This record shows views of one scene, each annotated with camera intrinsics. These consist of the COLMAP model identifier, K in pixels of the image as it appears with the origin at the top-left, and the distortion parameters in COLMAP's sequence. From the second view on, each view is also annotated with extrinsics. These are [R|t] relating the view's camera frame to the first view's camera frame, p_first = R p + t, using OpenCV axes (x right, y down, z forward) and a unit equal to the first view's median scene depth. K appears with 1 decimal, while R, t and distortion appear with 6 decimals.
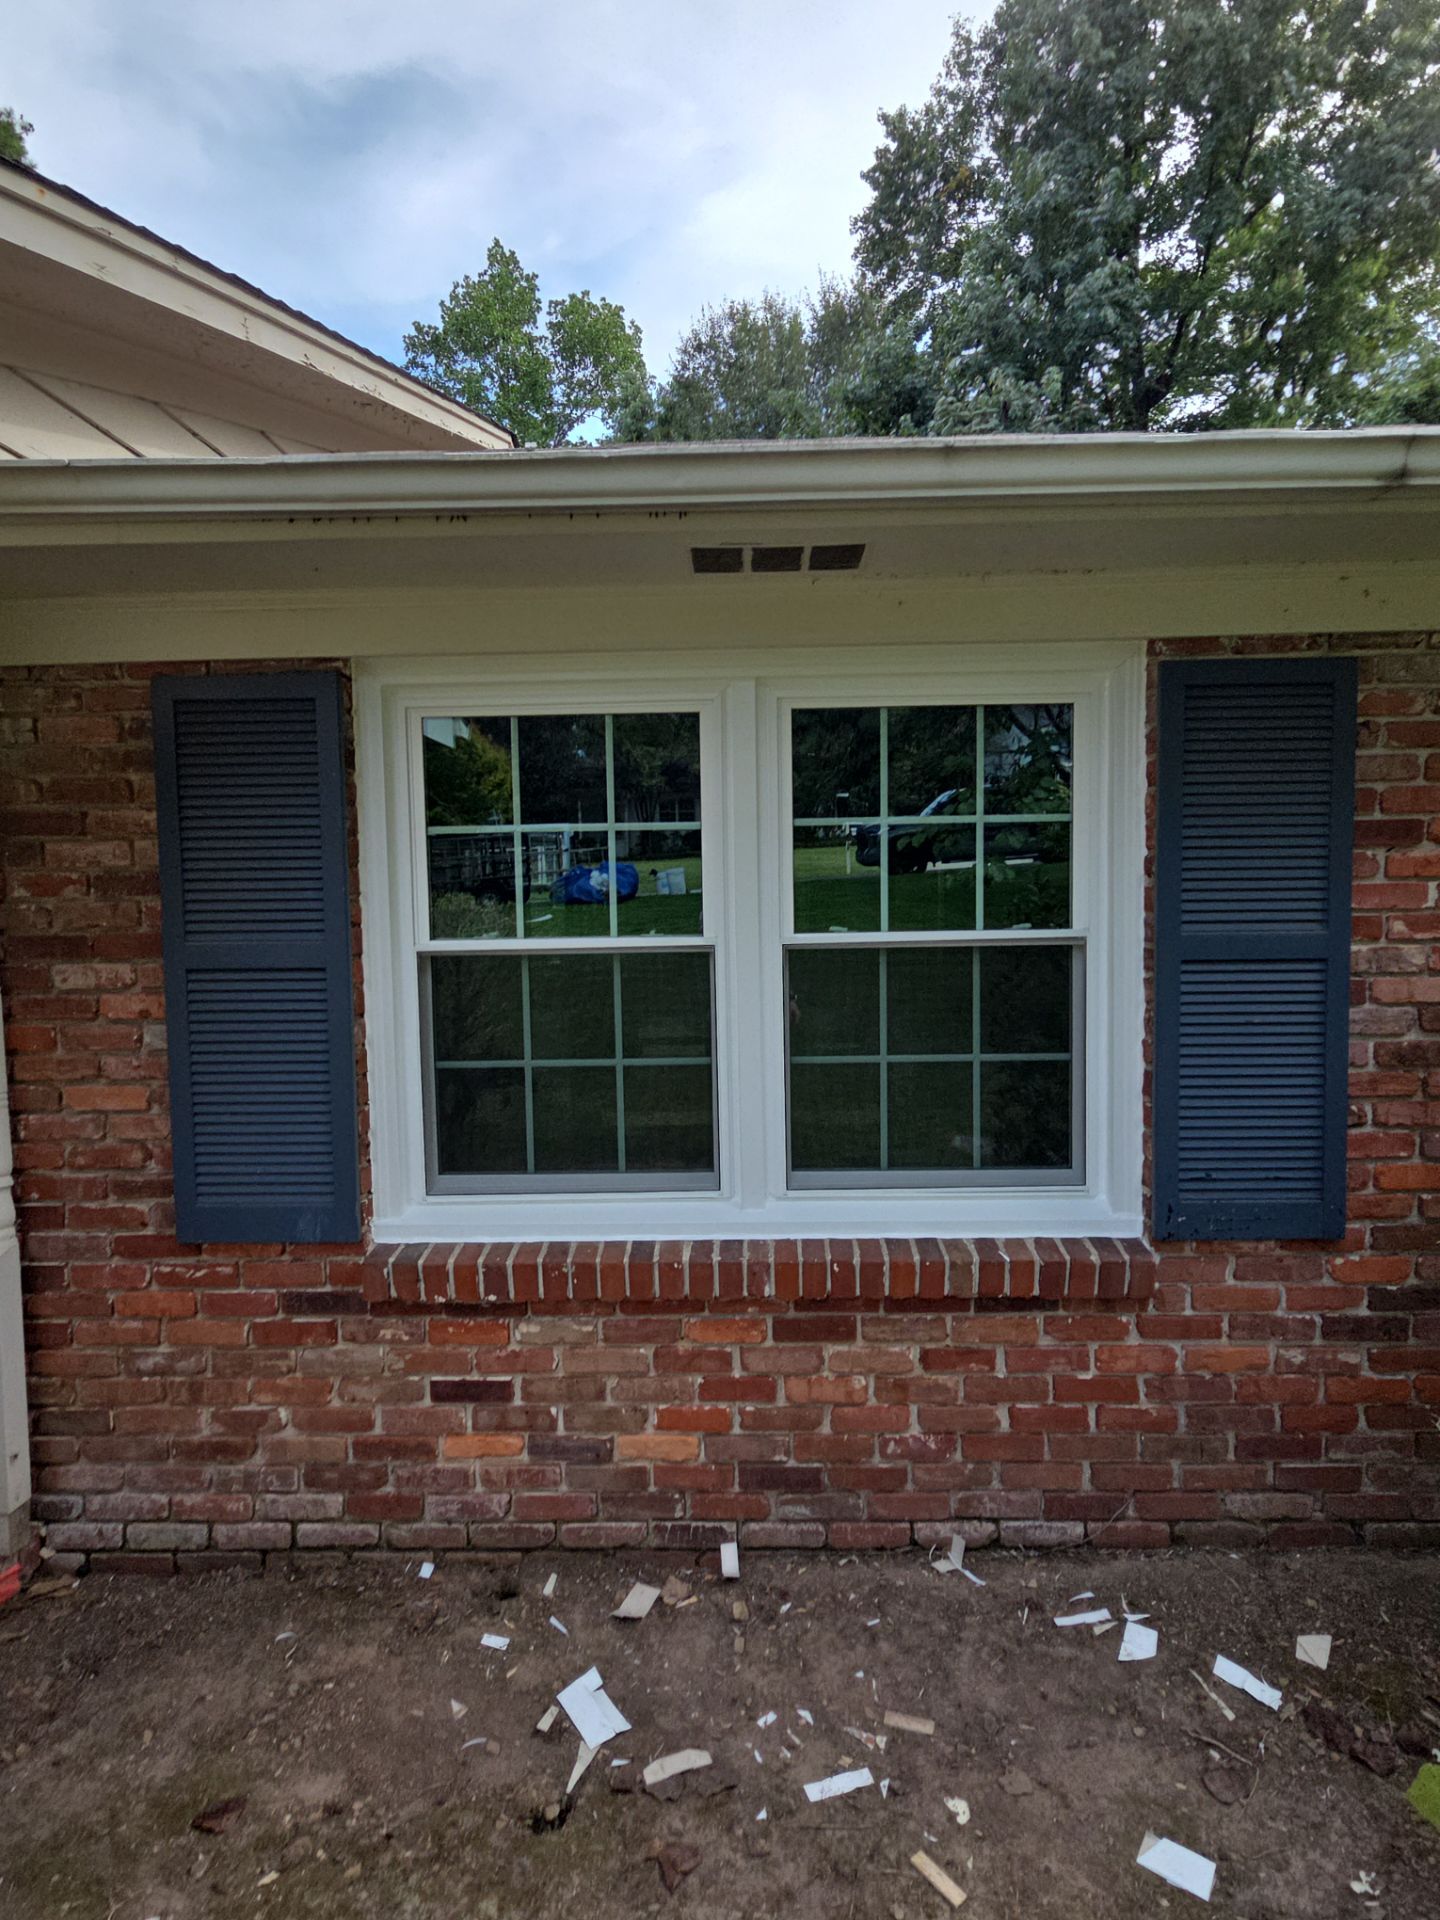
lens RADIAL K [[965.7, 0, 714.1], [0, 965.7, 936.4], [0, 0, 1]] dist [0.017615, -0.008153]
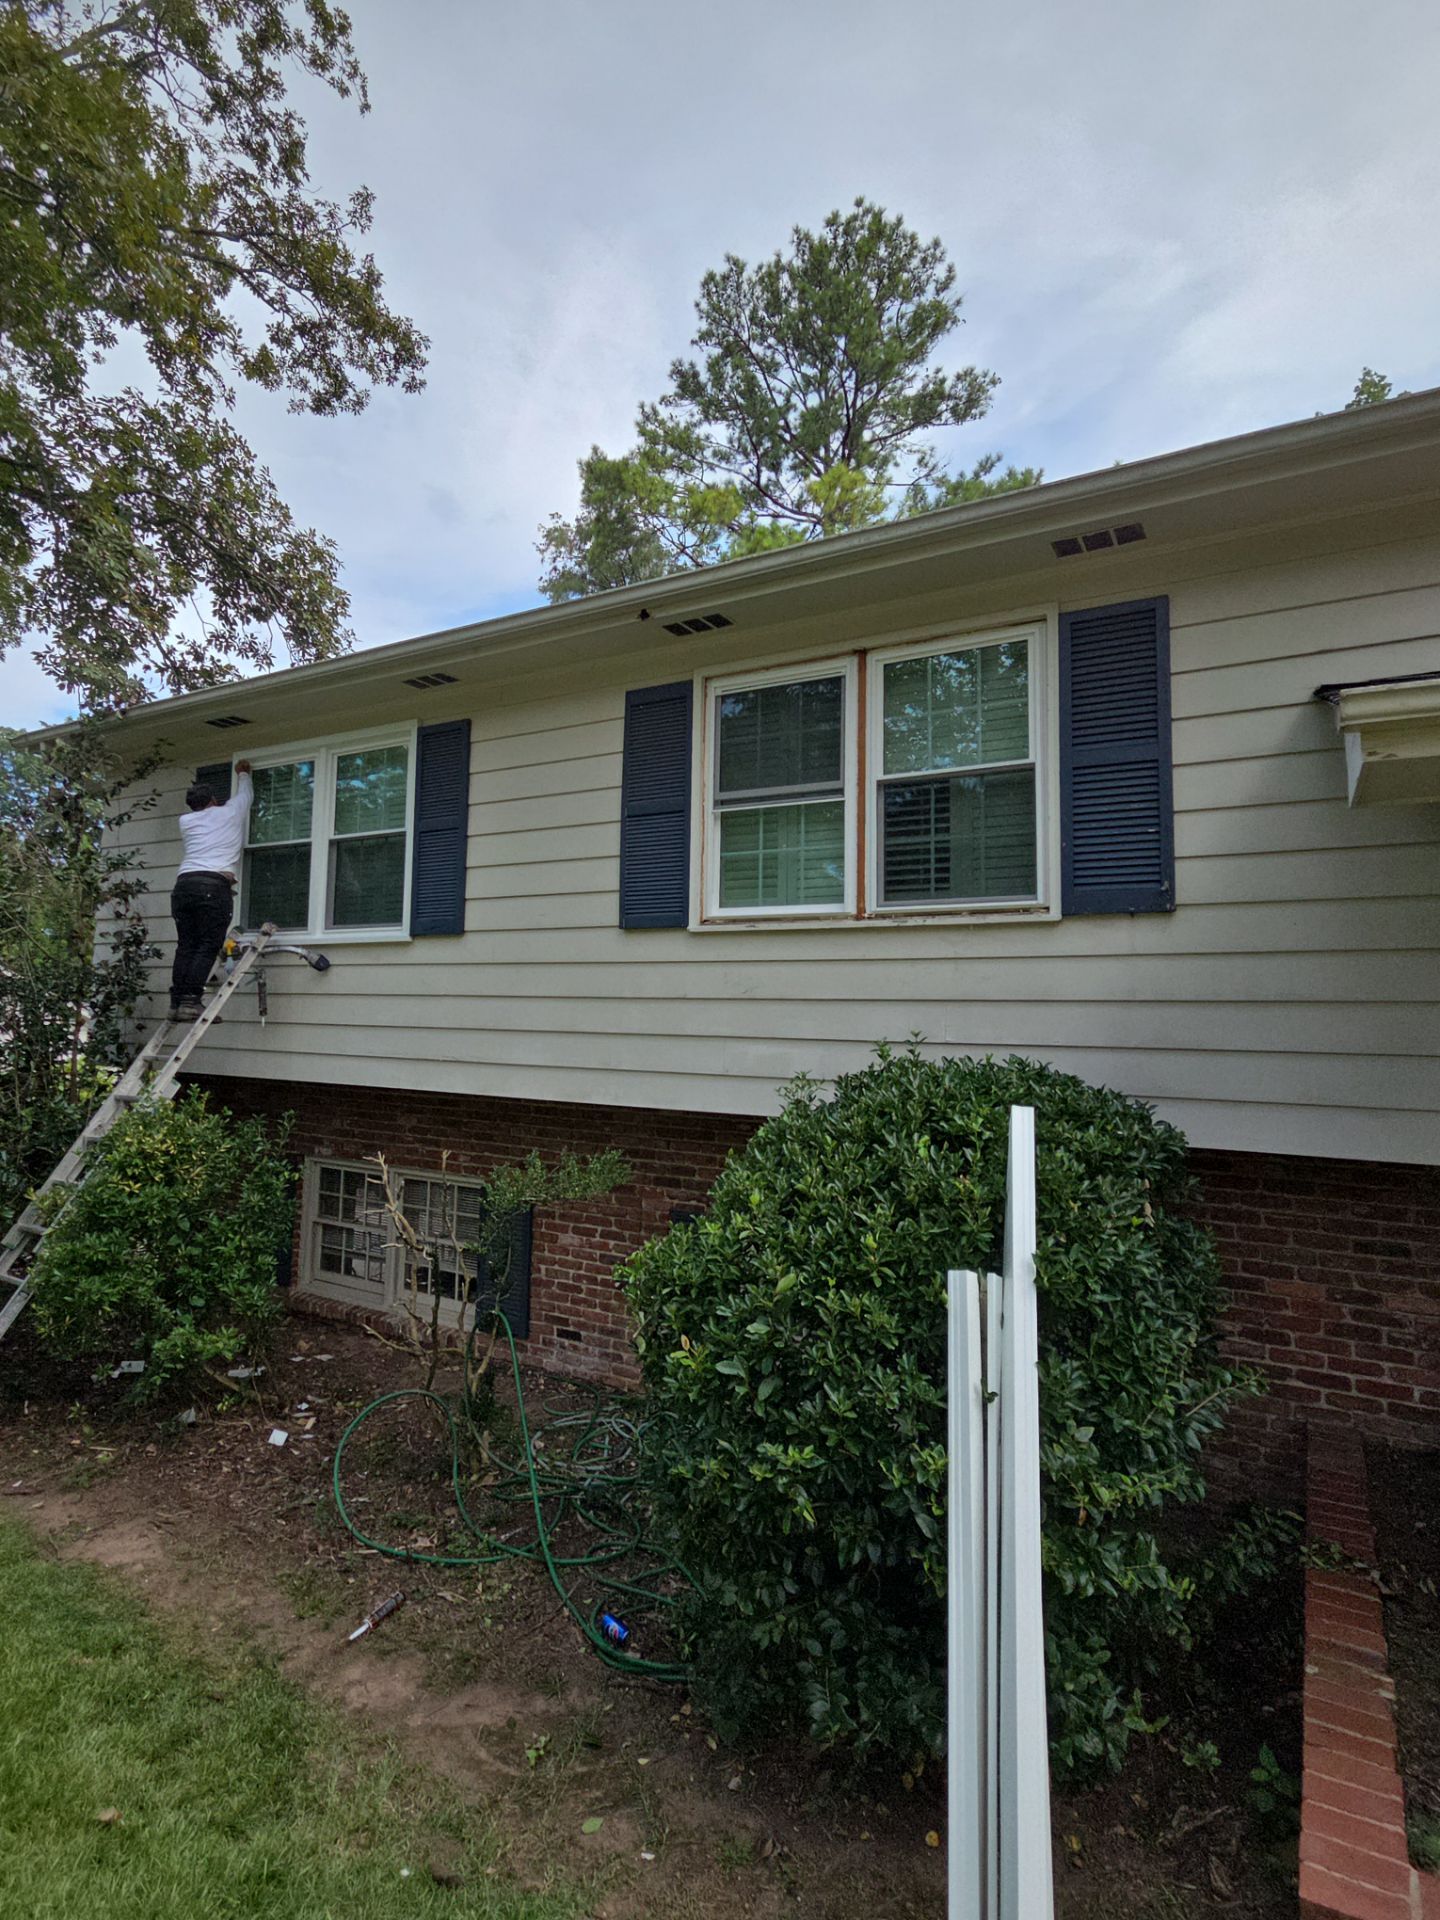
lens RADIAL K [[965.7, 0, 714.1], [0, 965.7, 936.4], [0, 0, 1]] dist [0.017615, -0.008153]
pose [[0.880273, -0.011256, -0.474334, -4.177026], [-0.054021, 0.990840, -0.123767, 0.135740], [0.471382, 0.134573, 0.871601, -1.145369]]
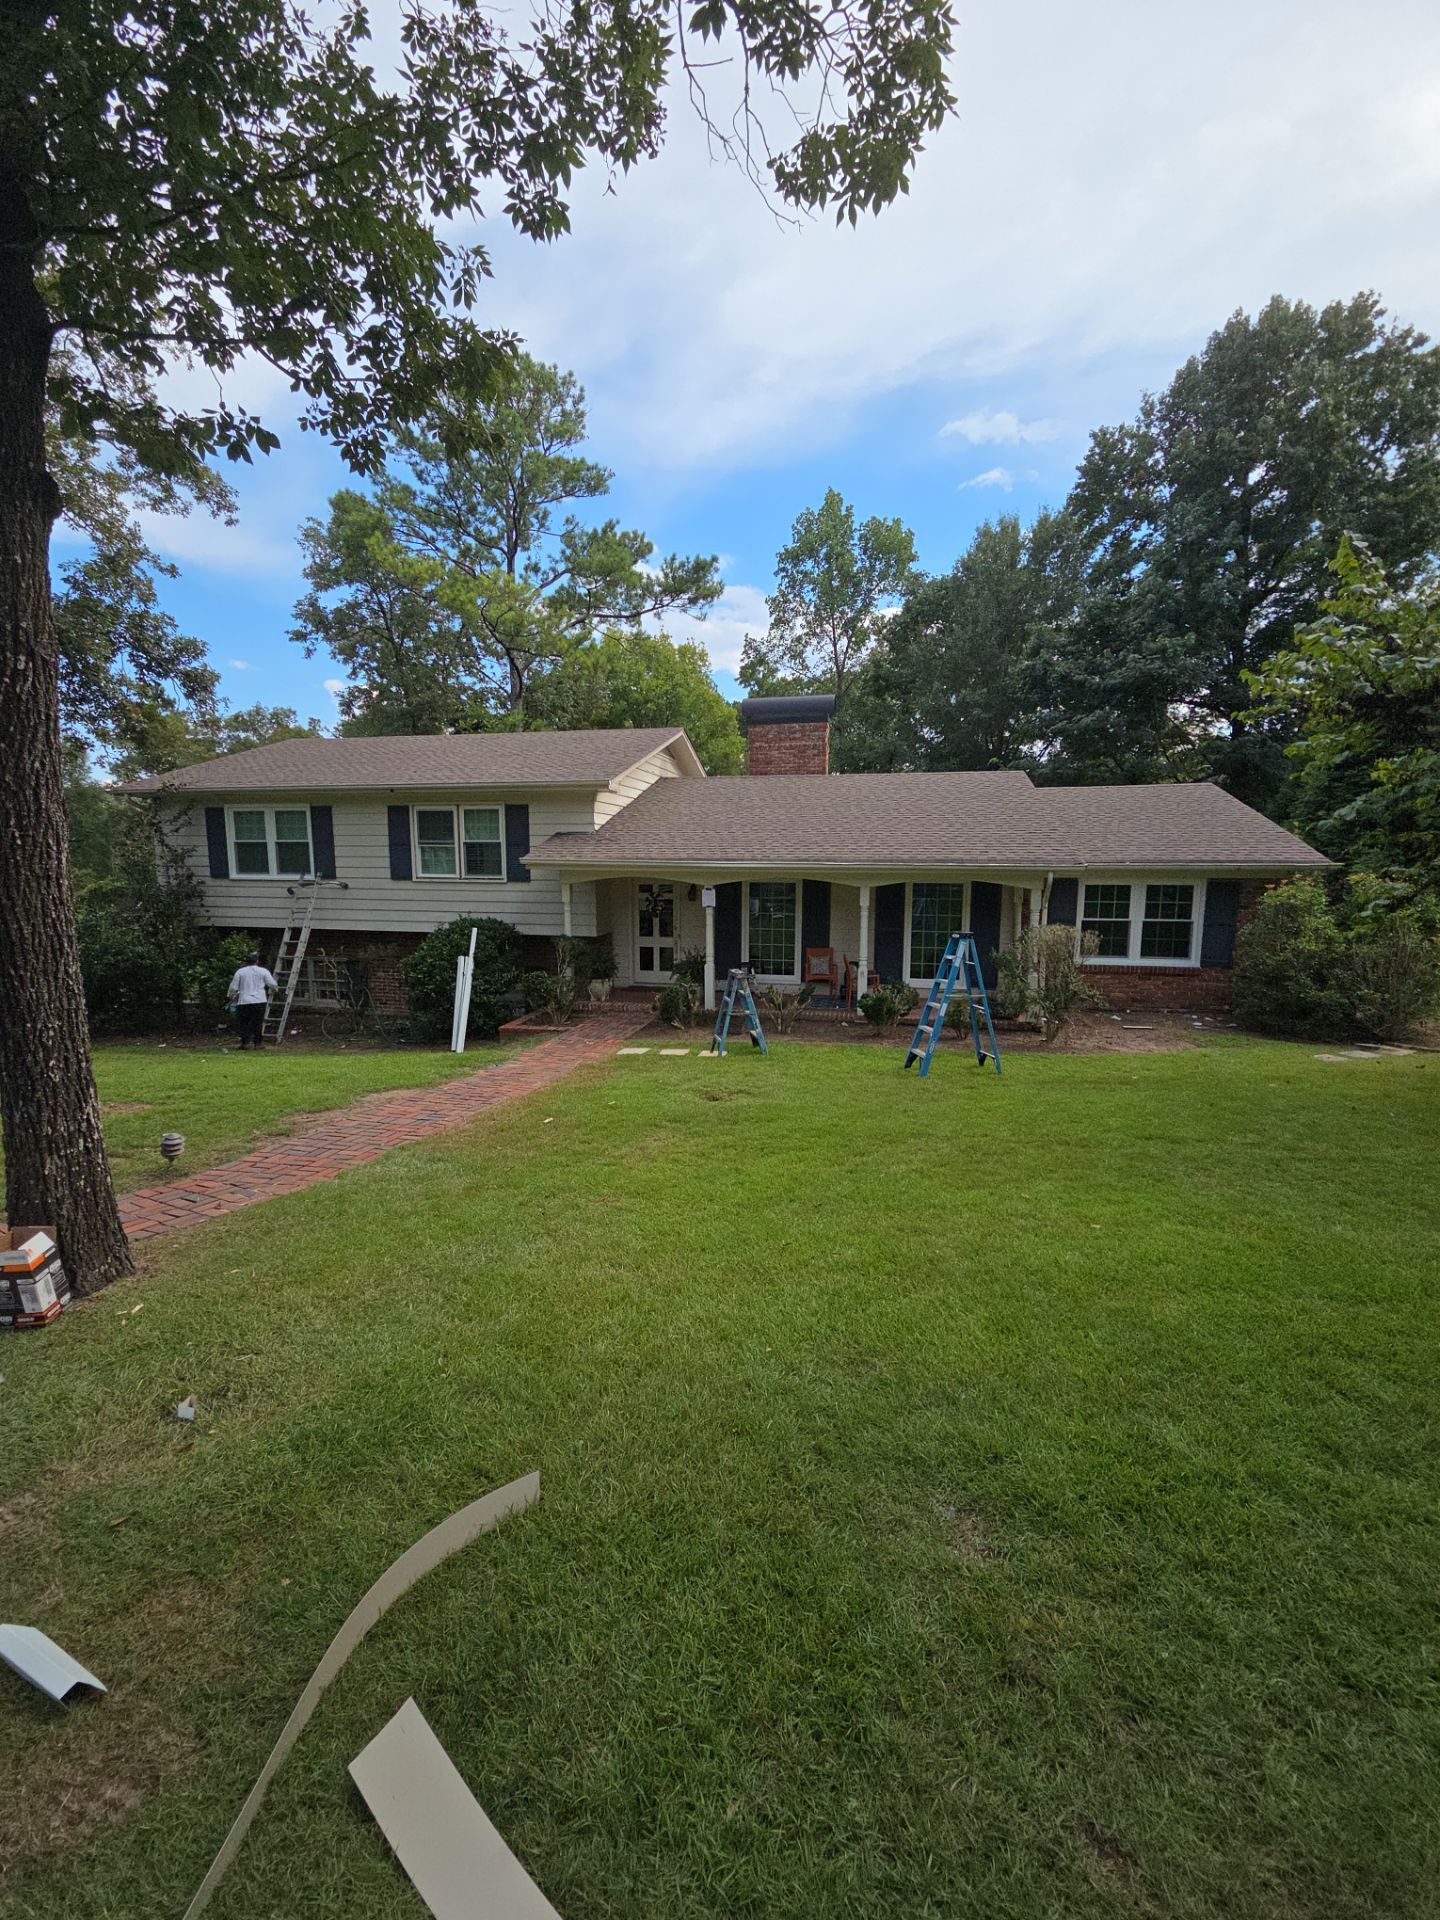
lens RADIAL K [[758.6, 0, 708.1], [0, 758.6, 957.6], [0, 0, 1]] dist [0.002393, -0.000156]
pose [[0.981698, 0.041137, -0.185949, -1.877442], [-0.026810, 0.996520, 0.078918, -0.072442], [0.188548, -0.072489, 0.979385, -4.674464]]
